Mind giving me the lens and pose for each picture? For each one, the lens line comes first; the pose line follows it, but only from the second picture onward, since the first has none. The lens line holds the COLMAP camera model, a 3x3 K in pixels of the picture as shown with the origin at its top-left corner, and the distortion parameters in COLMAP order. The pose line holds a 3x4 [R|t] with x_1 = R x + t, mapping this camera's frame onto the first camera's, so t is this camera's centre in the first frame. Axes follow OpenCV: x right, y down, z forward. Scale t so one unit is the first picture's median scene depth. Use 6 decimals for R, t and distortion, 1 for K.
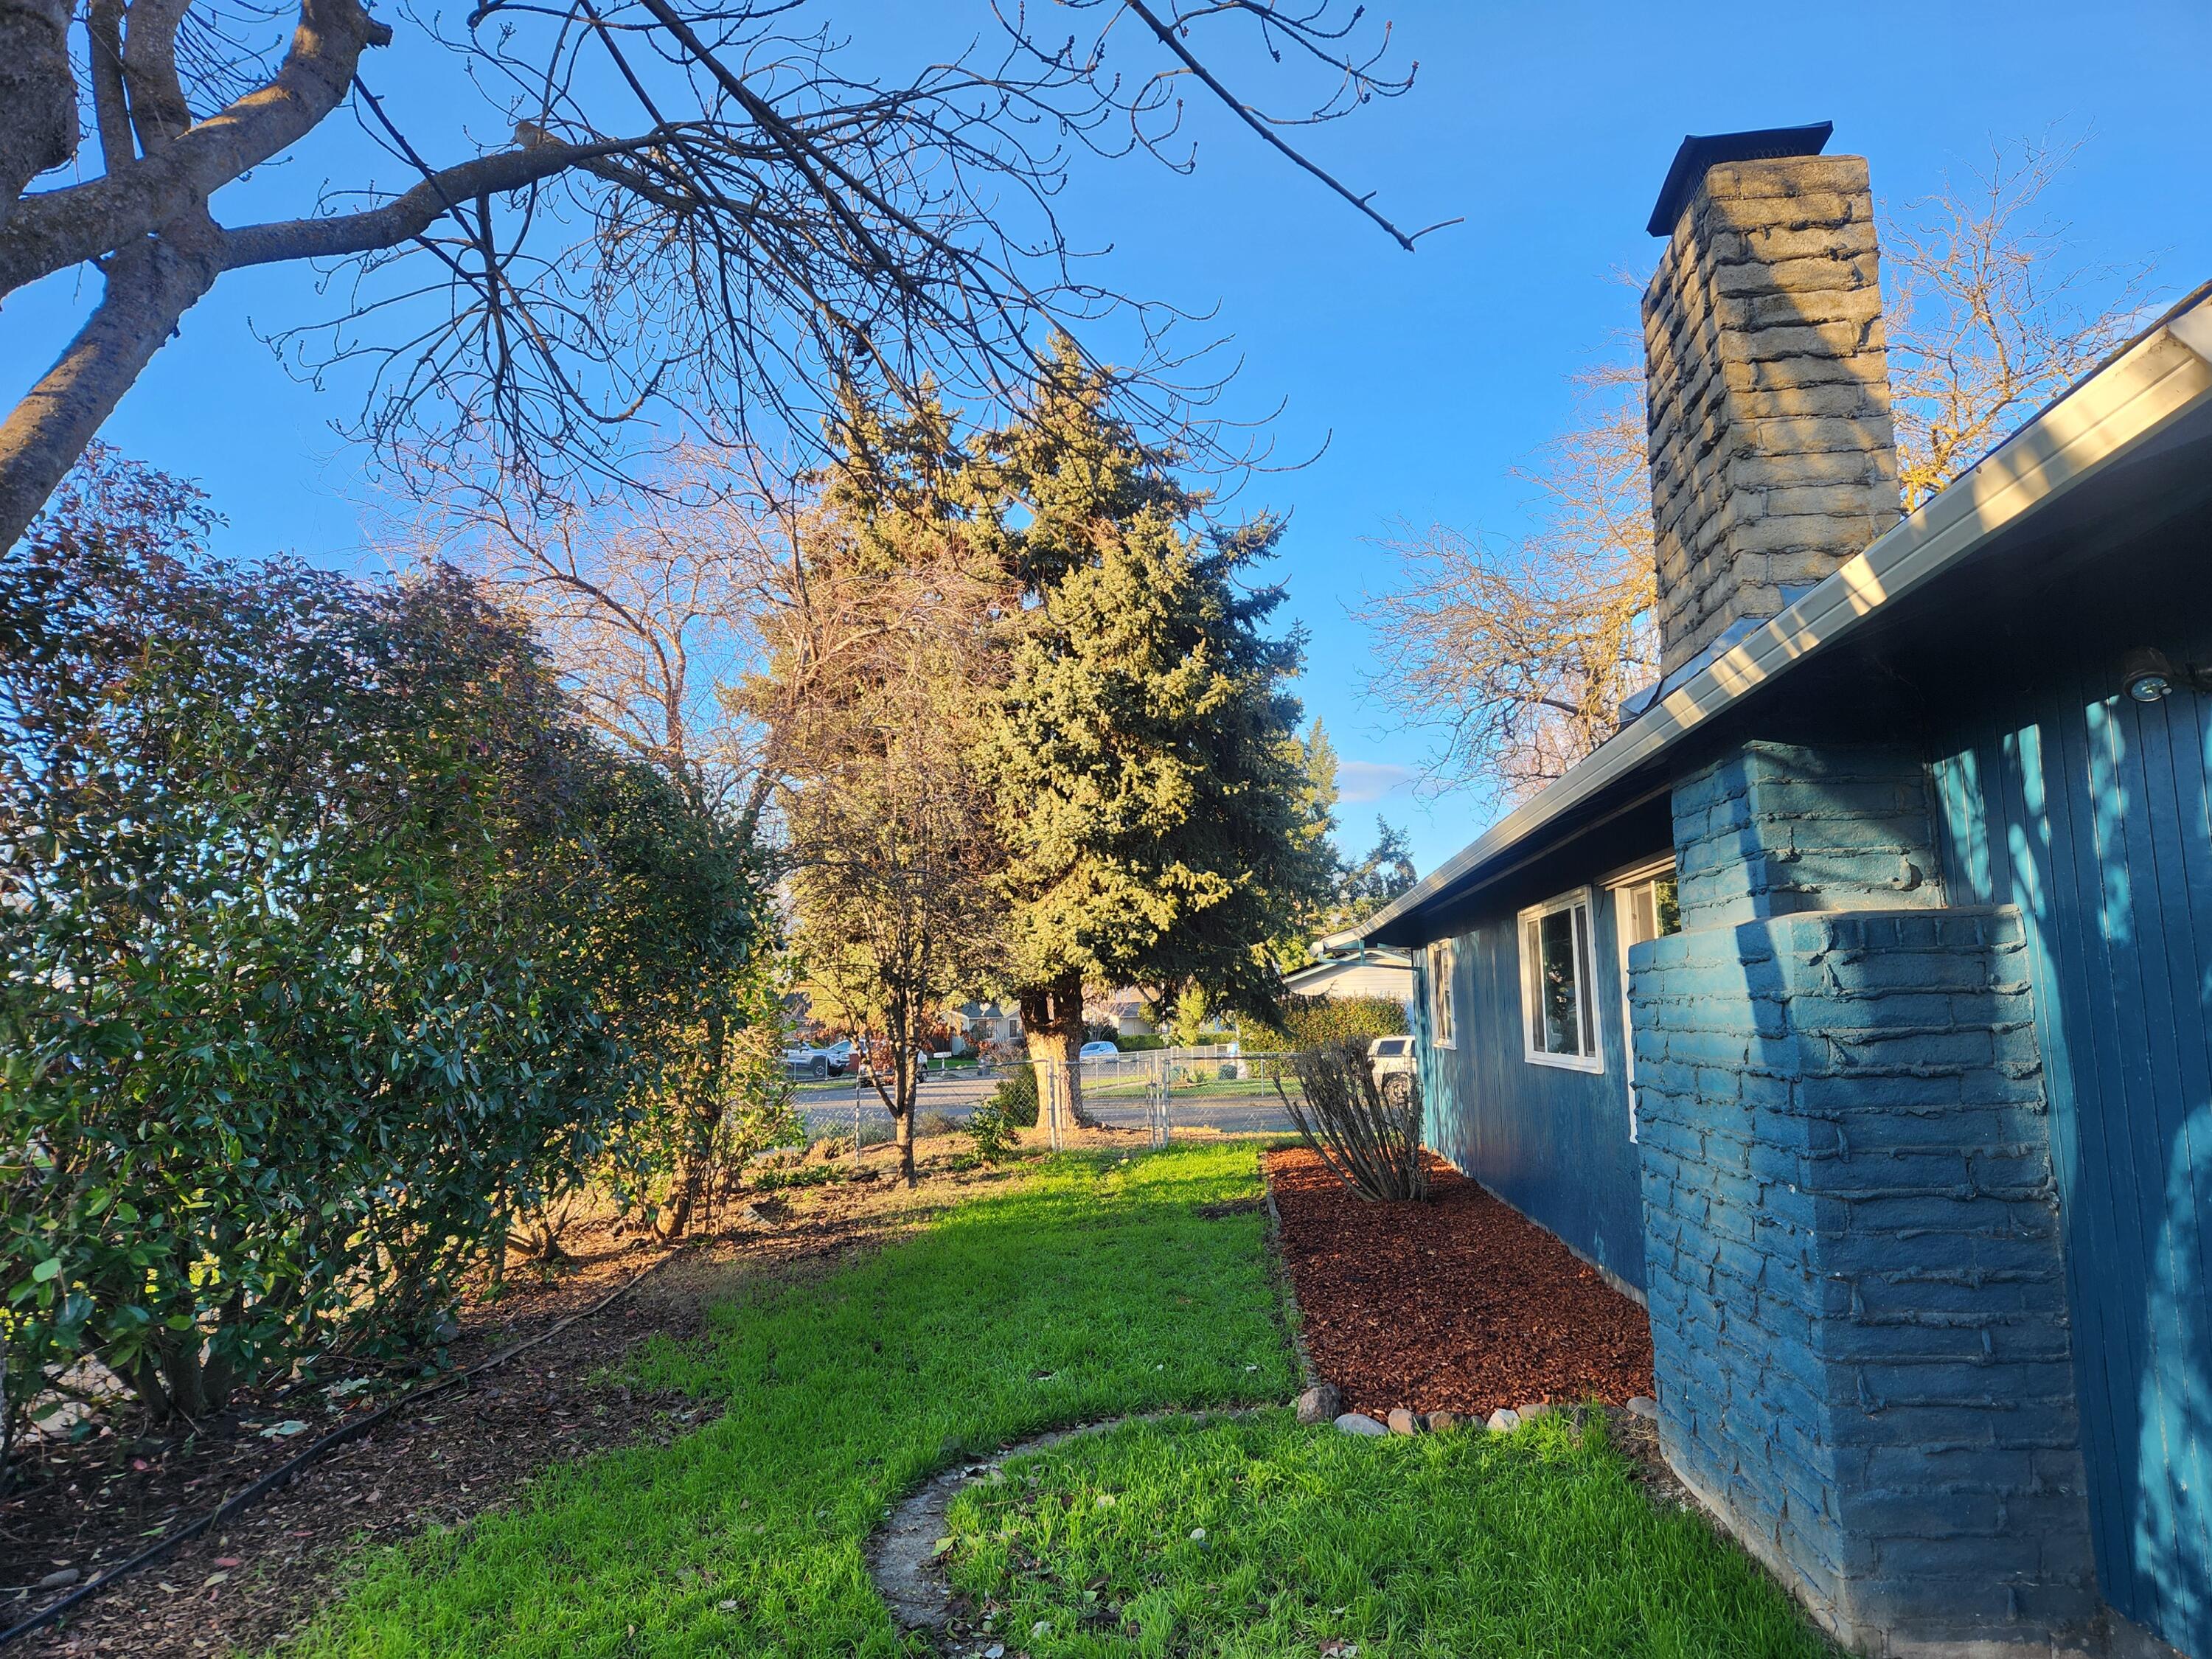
lens RADIAL K [[1529.7, 0, 1110.1], [0, 1529.7, 821.7], [0, 0, 1]] dist [0.105911, -0.102407]
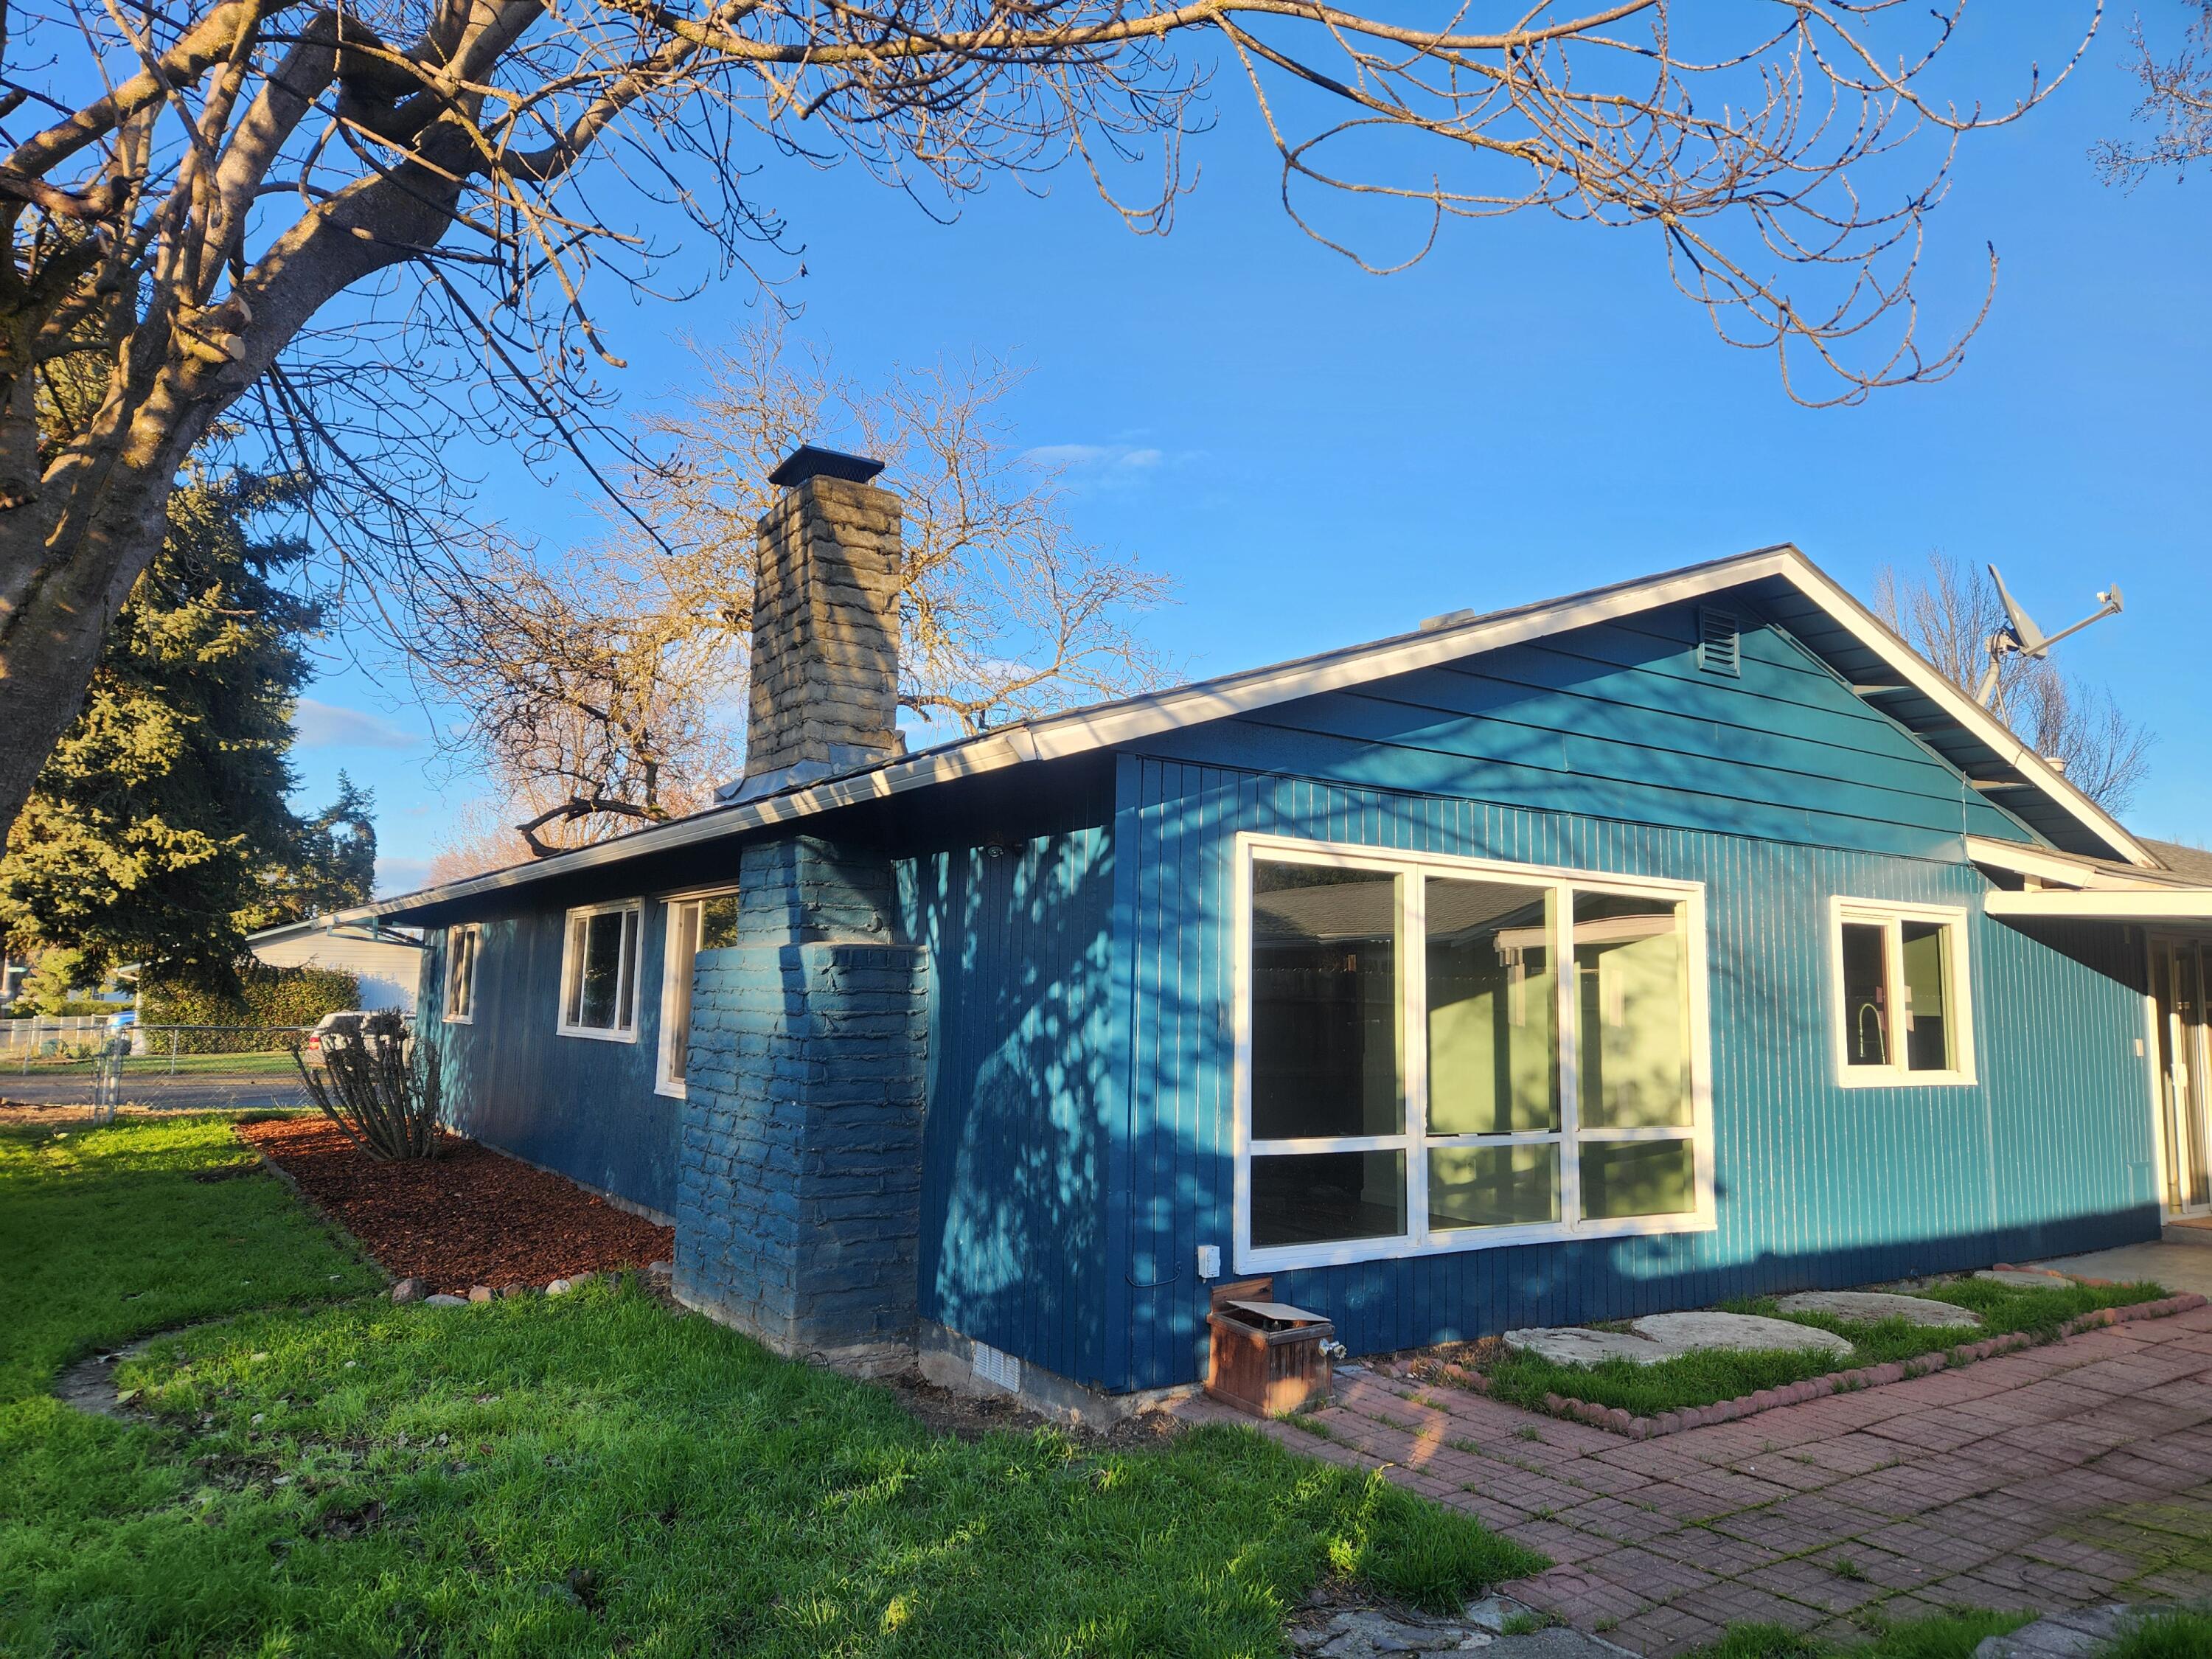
lens RADIAL K [[1439.6, 0, 1121.3], [0, 1439.6, 833.6], [0, 0, 1]] dist [0.092779, -0.079643]
pose [[0.786654, 0.111561, 0.607231, -0.220640], [-0.118761, 0.992514, -0.028493, -0.044432], [-0.605864, -0.049701, 0.794014, -0.369329]]
